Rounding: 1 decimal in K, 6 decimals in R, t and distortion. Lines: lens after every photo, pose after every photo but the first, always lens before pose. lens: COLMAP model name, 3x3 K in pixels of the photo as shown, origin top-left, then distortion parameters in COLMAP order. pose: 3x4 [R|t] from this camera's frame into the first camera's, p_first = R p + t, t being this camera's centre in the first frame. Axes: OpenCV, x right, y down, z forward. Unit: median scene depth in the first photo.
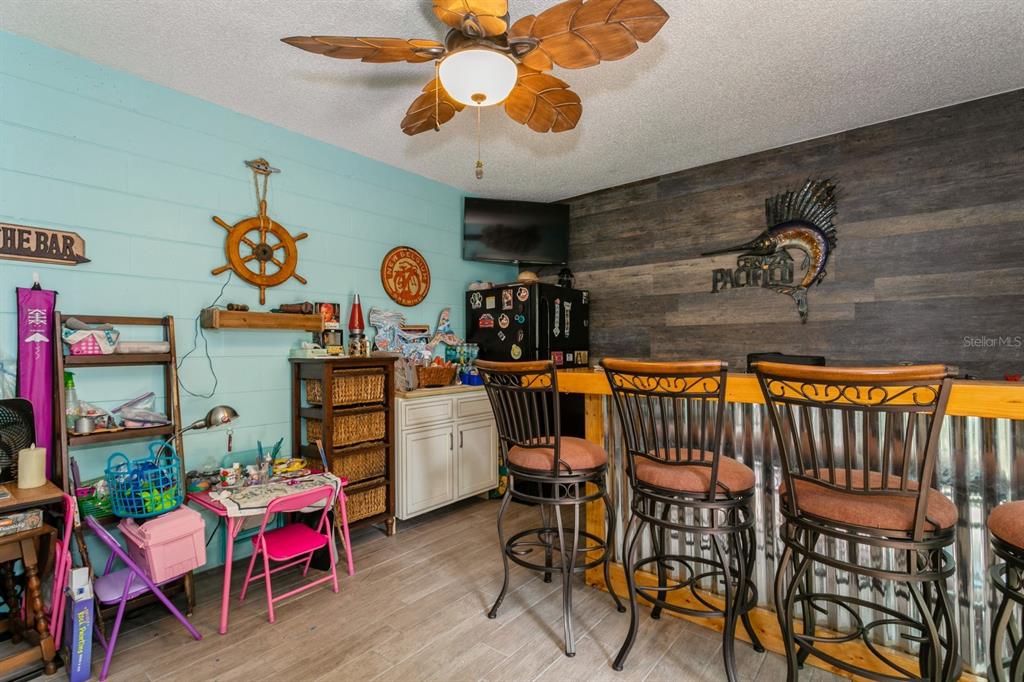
lens RADIAL K [[485.3, 0, 514.2], [0, 485.3, 345.1], [0, 0, 1]] dist [0.005591, 0.000842]
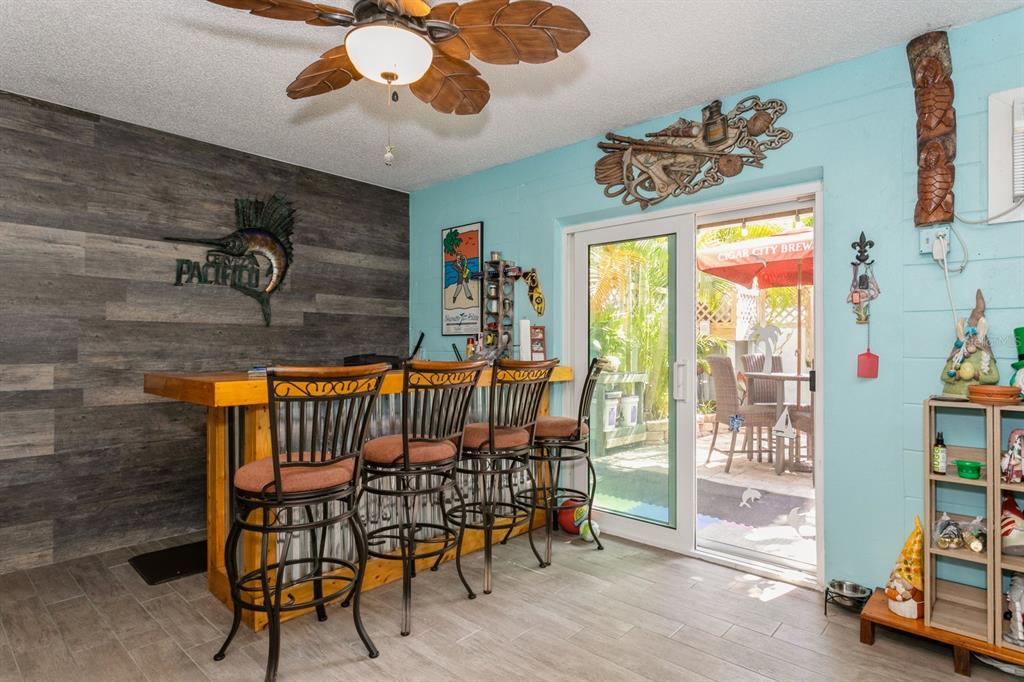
lens RADIAL K [[542.3, 0, 516.8], [0, 542.3, 342.6], [0, 0, 1]] dist [-0.007838, 0.006671]
pose [[0.058931, 0.008009, 0.998230, -0.532073], [-0.015057, 0.999861, -0.007133, -0.008908], [-0.998149, -0.014610, 0.059043, 0.350730]]
